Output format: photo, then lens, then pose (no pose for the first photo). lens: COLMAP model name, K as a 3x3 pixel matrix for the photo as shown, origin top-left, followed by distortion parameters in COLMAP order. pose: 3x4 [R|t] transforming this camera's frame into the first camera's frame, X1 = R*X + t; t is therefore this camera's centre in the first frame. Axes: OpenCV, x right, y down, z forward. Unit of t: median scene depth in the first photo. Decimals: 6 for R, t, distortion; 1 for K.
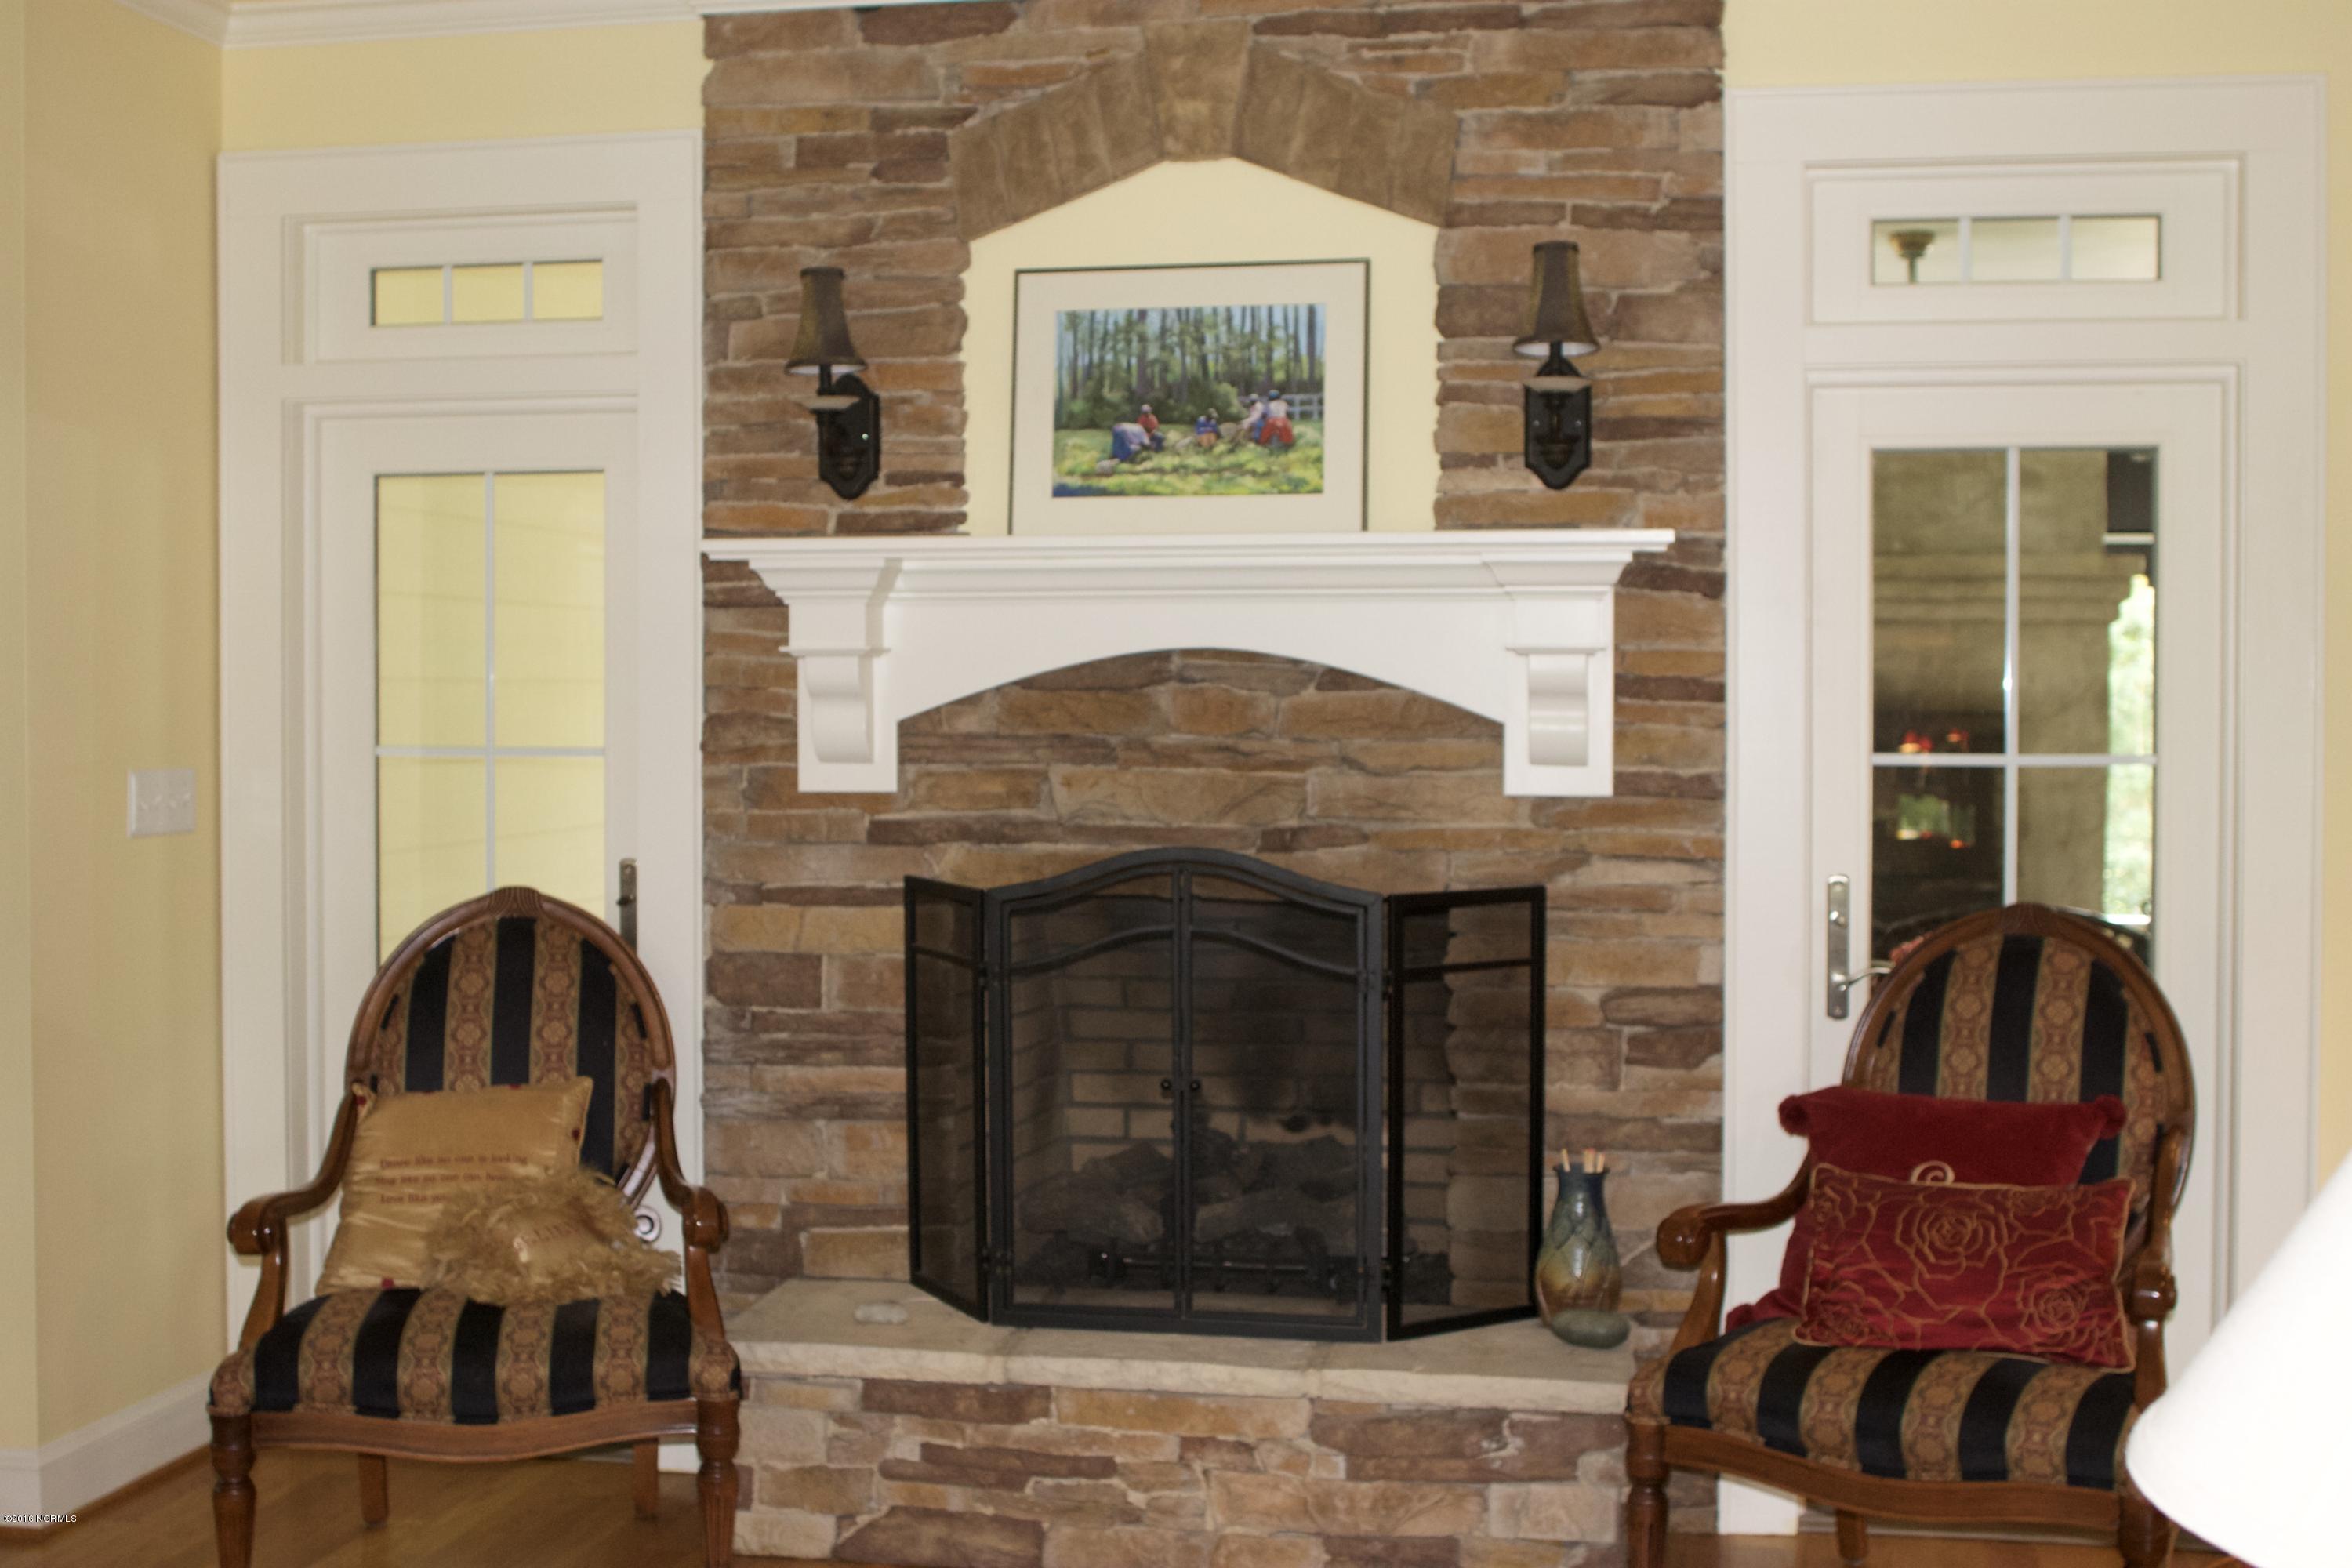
lens RADIAL K [[2660.3, 0, 1174.6], [0, 2660.3, 785.6], [0, 0, 1]] dist [-0.052234, 0.000000]
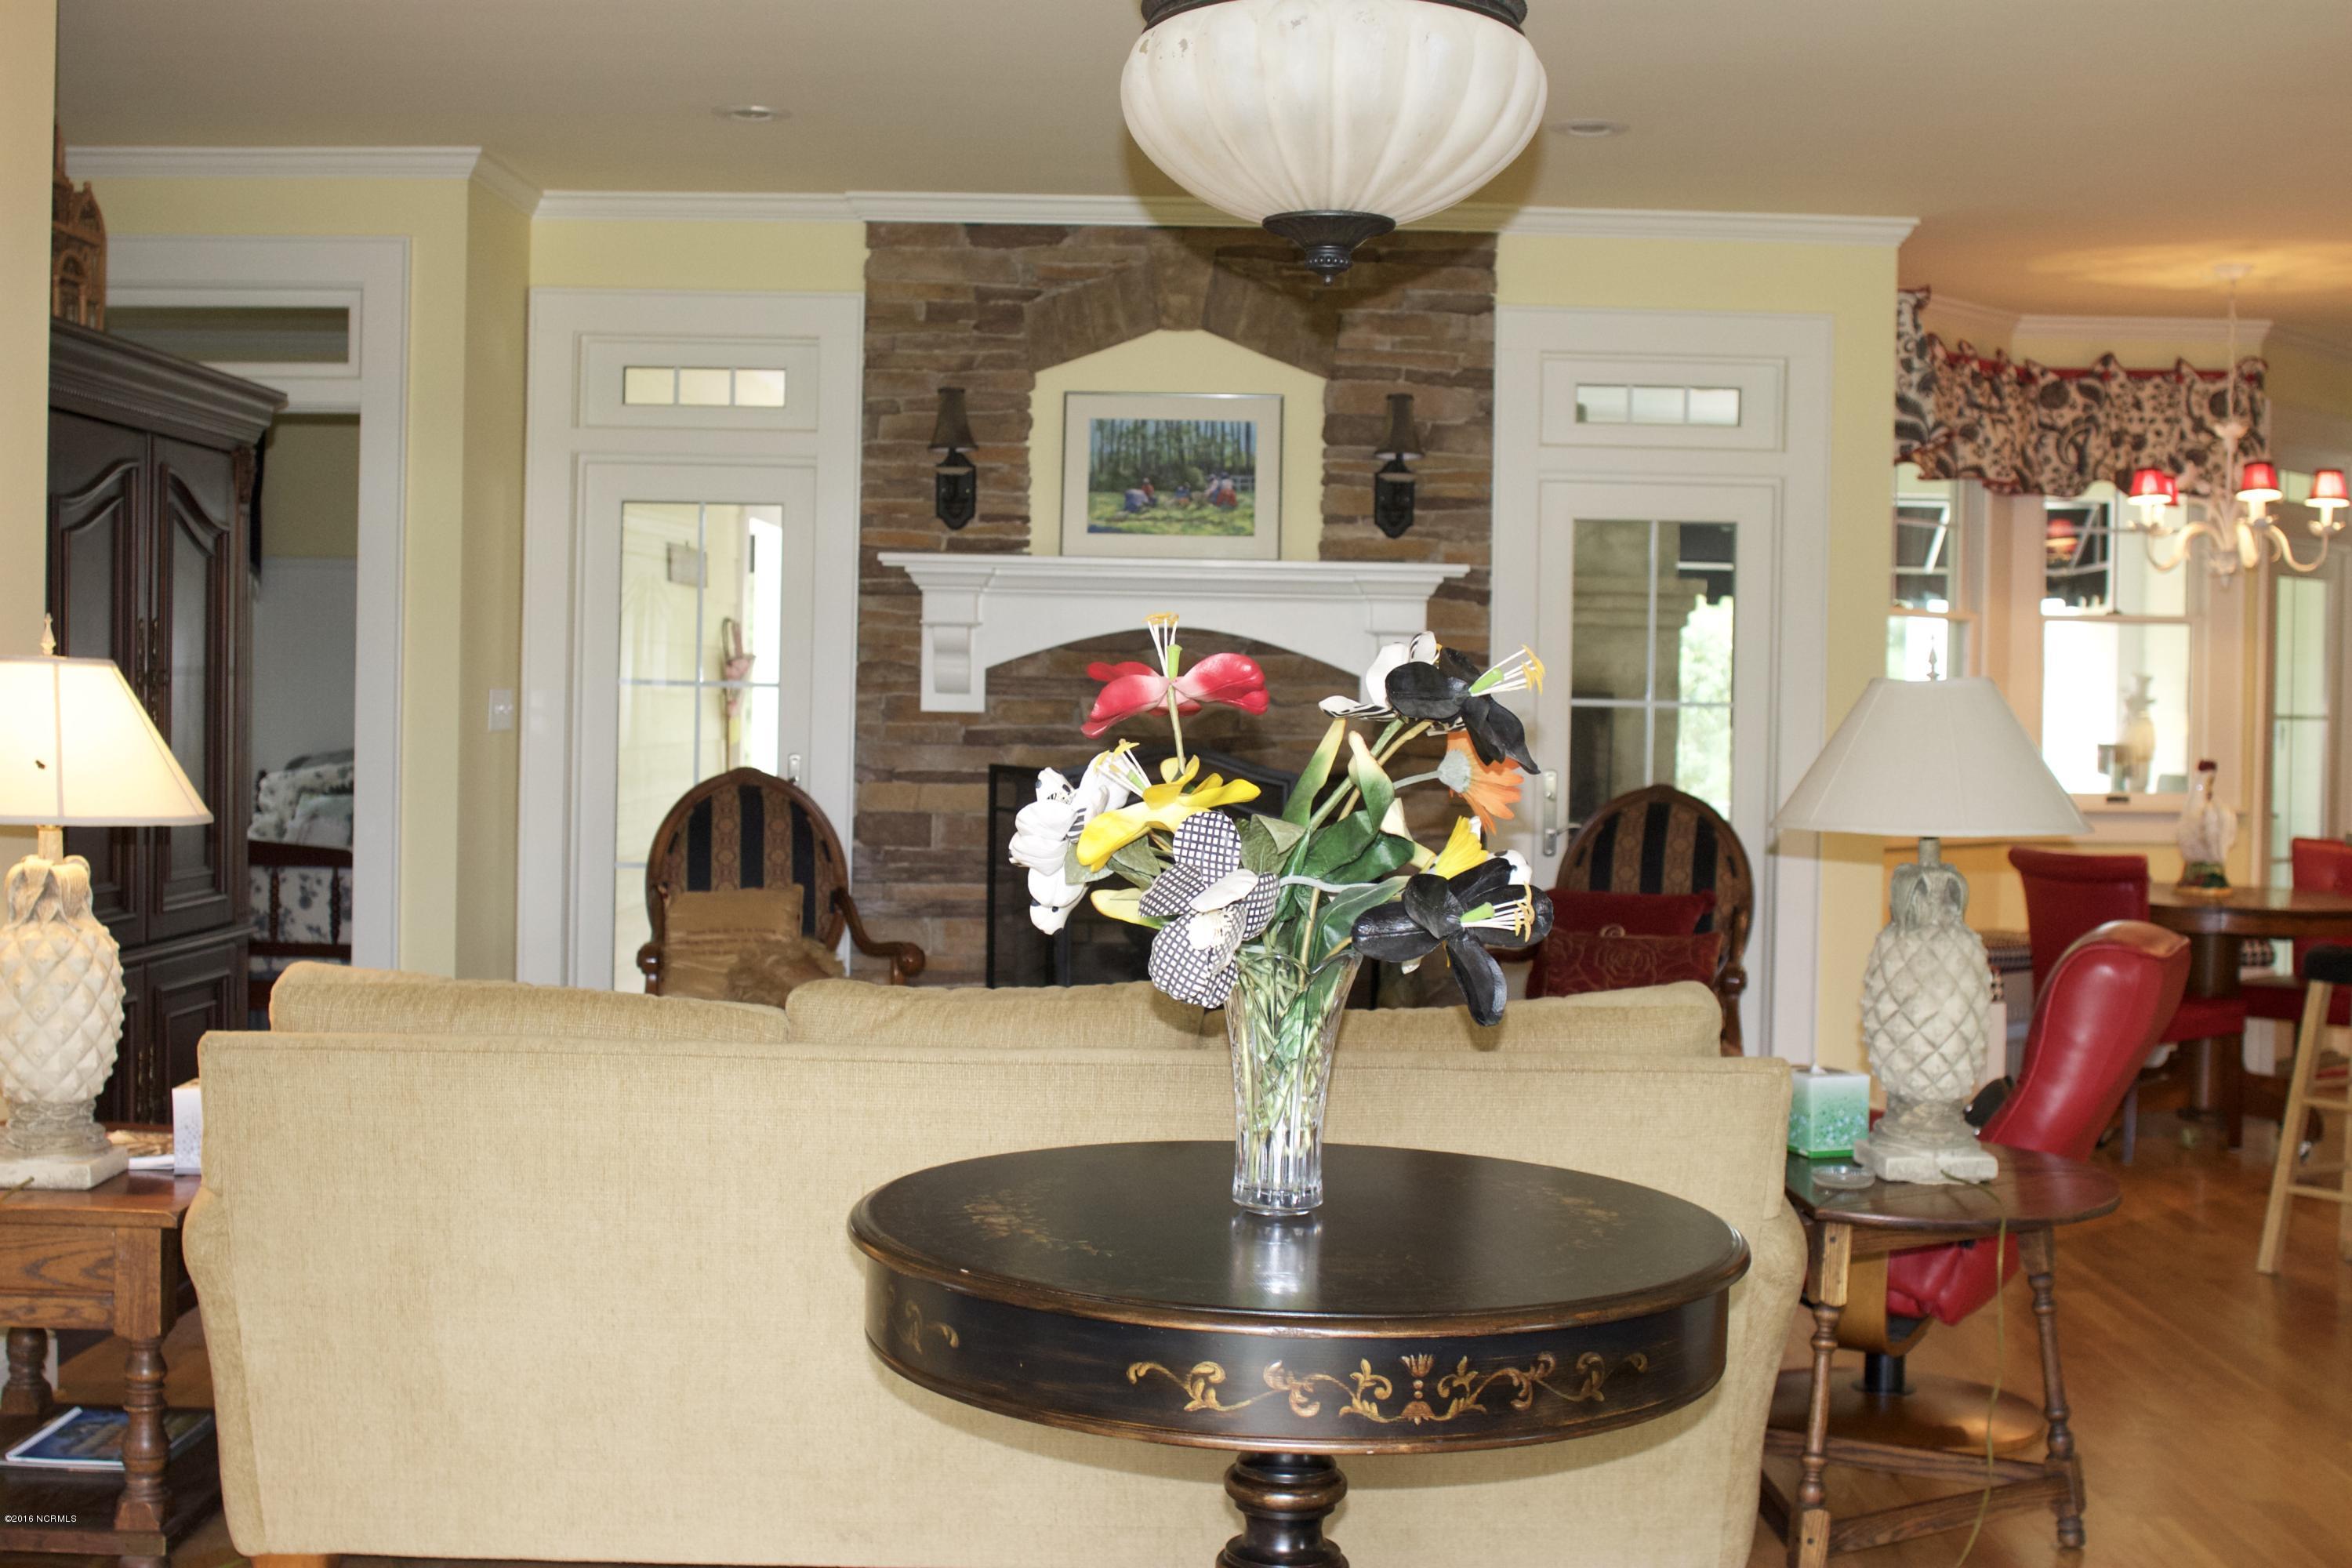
lens RADIAL K [[2660.3, 0, 1175.8], [0, 2660.3, 780.3], [0, 0, 1]] dist [-0.052234, 0.000000]
pose [[0.985752, 0.015156, 0.167518, -0.264919], [-0.015268, 0.999883, -0.000621, 0.043809], [-0.167508, -0.001945, 0.985869, -0.620933]]
